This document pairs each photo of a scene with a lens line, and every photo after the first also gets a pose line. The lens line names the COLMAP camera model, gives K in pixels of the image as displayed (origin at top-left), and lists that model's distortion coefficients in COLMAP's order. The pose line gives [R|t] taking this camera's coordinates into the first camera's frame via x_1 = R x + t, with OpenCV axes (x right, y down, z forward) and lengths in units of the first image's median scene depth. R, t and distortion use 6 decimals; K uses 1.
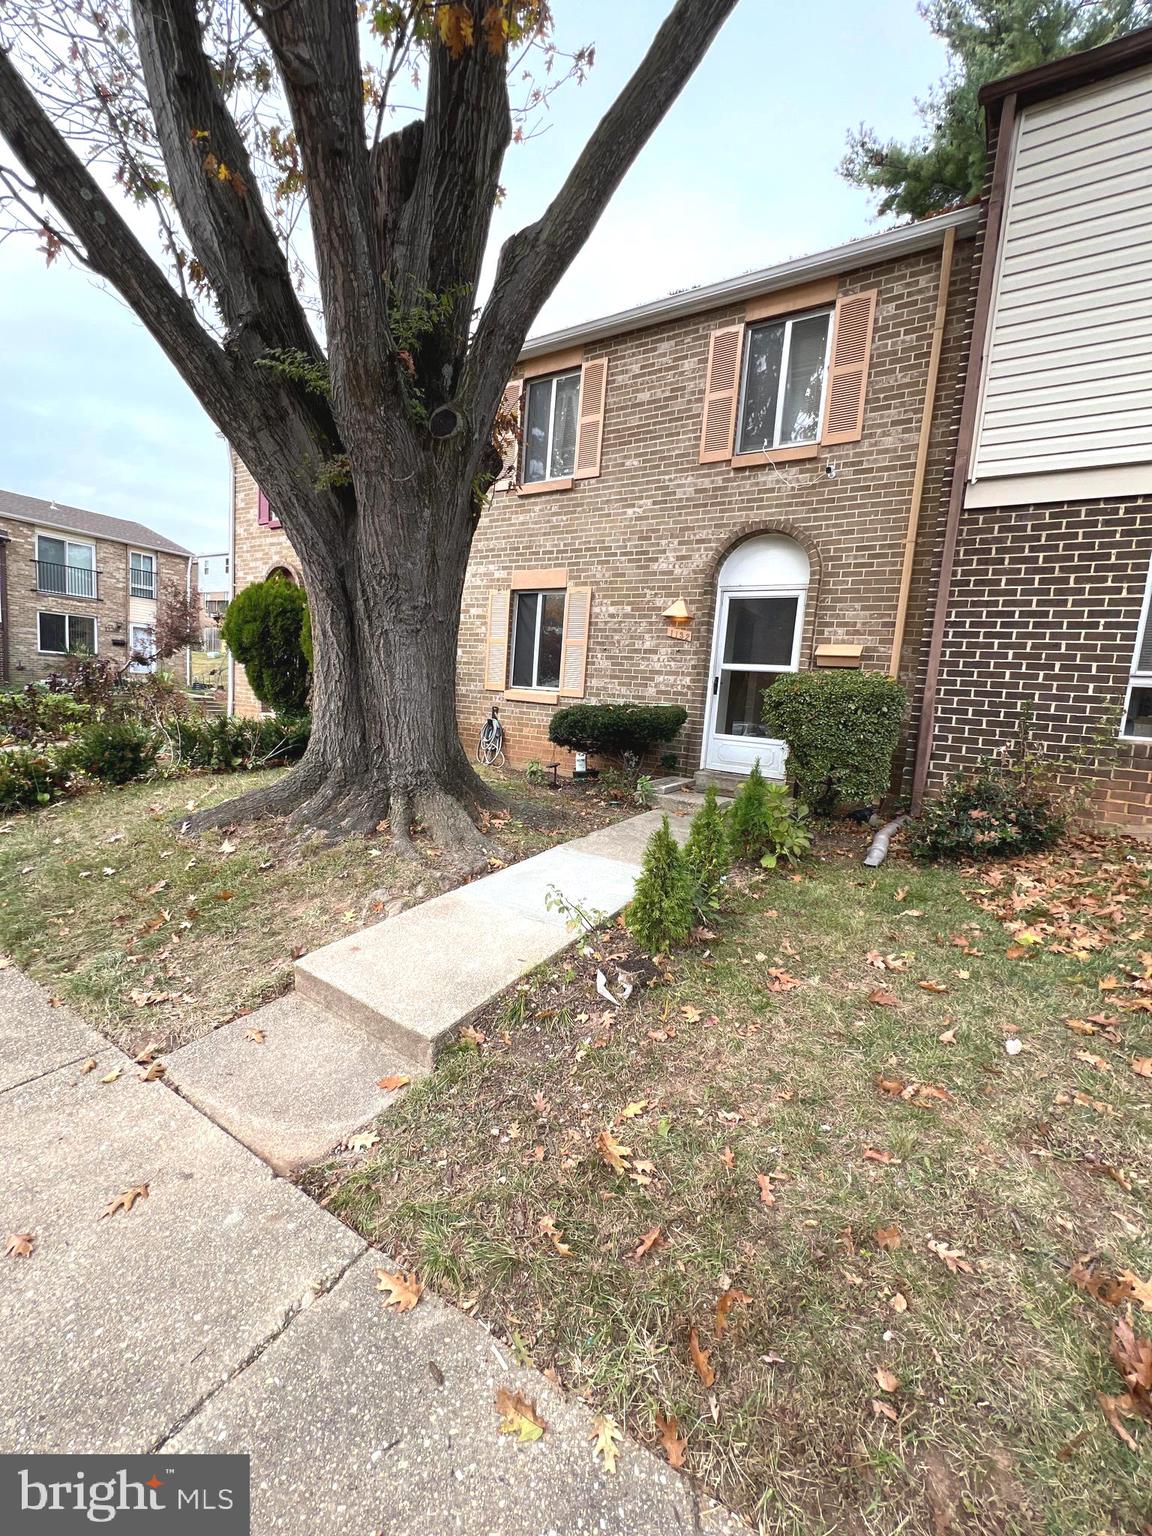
lens RADIAL K [[613.5, 0, 581.7], [0, 613.5, 770.4], [0, 0, 1]] dist [-0.004532, 0.001250]
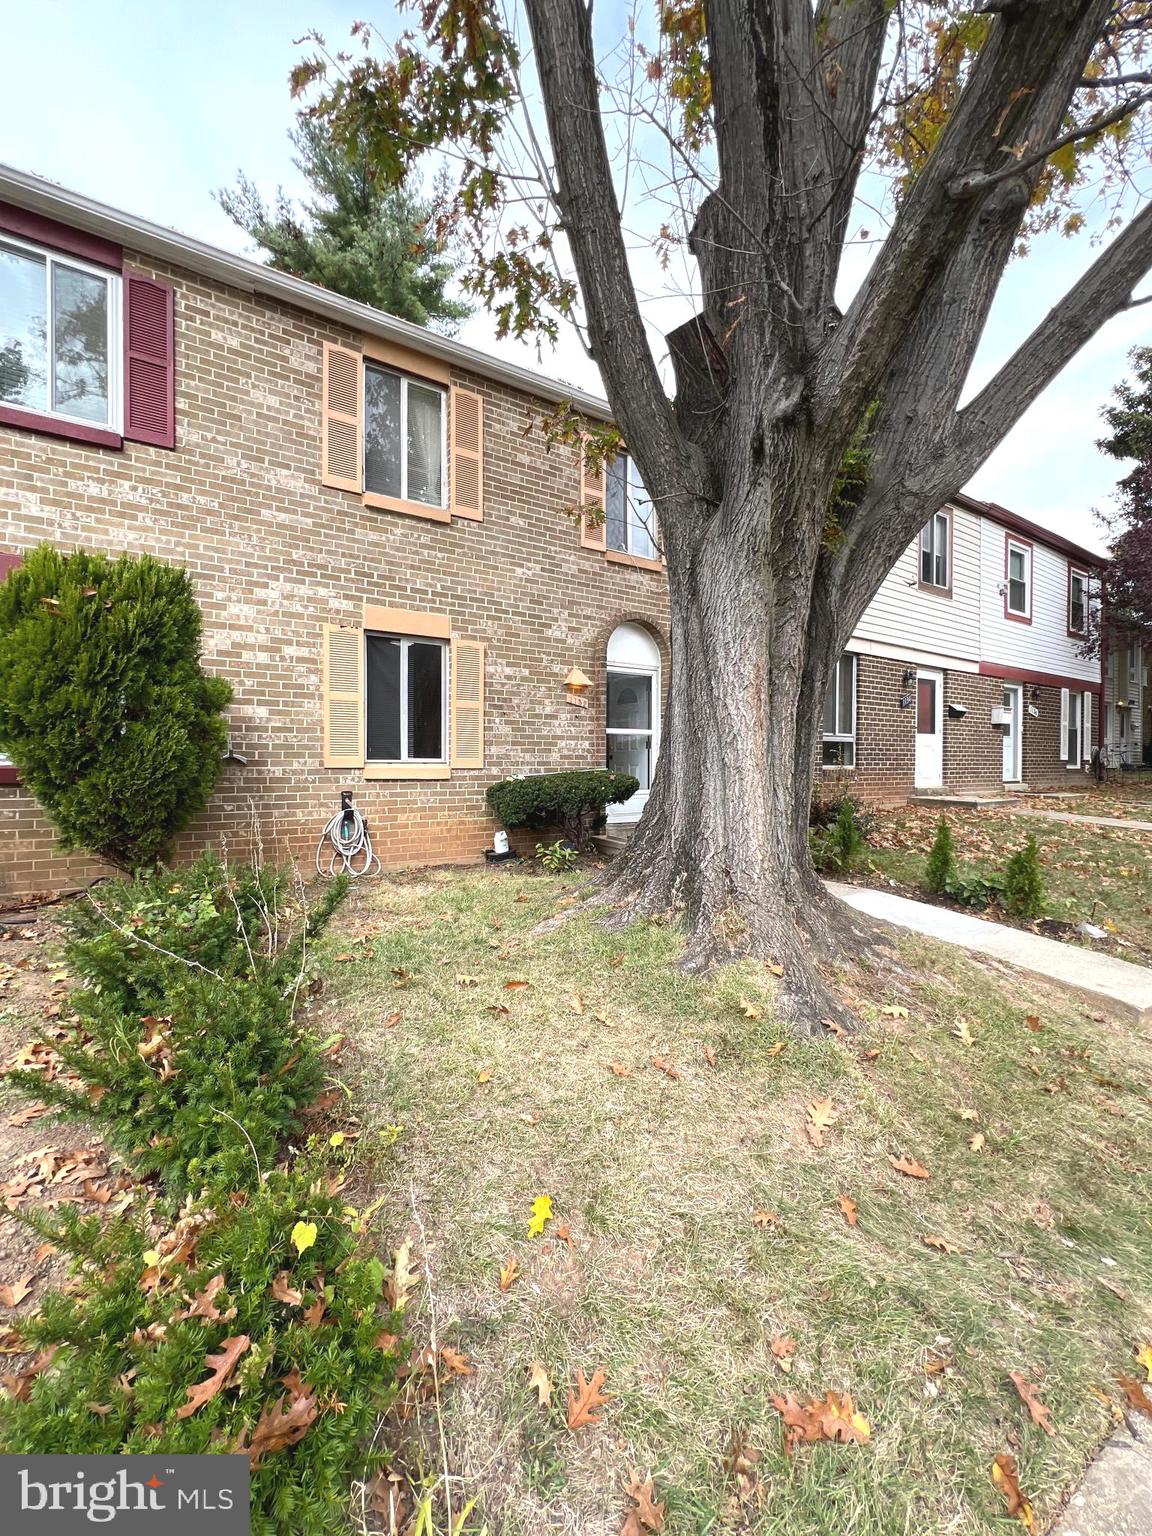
lens RADIAL K [[613.5, 0, 595.3], [0, 613.5, 756.8], [0, 0, 1]] dist [-0.004532, 0.001250]
pose [[0.412315, -0.073593, 0.908064, -0.884710], [0.129174, 0.991385, 0.021693, -0.164660], [-0.901837, 0.108353, 0.418270, 0.613609]]
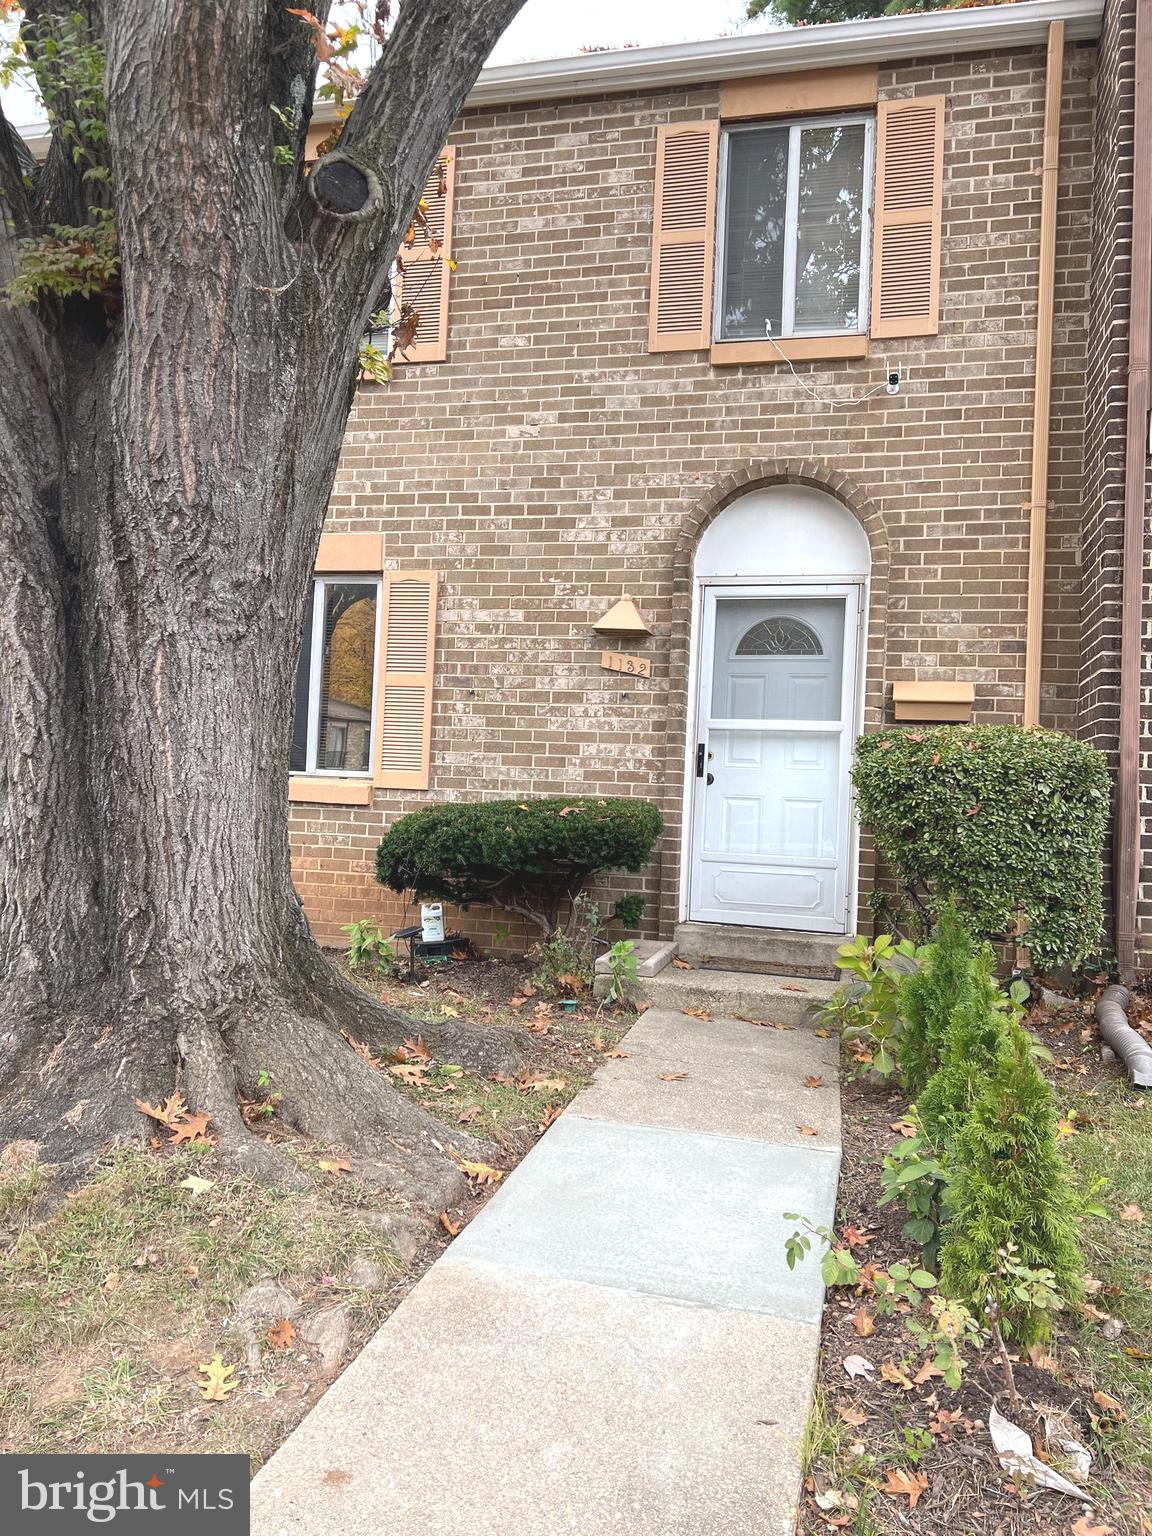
lens RADIAL K [[1147.3, 0, 579.8], [0, 1147.3, 779.5], [0, 0, 1]] dist [0.050034, -0.059883]
pose [[0.951915, -0.021693, 0.305594, -0.199903], [0.061286, 0.990811, -0.120571, -0.011135], [-0.300170, 0.133502, 0.944497, 0.119628]]
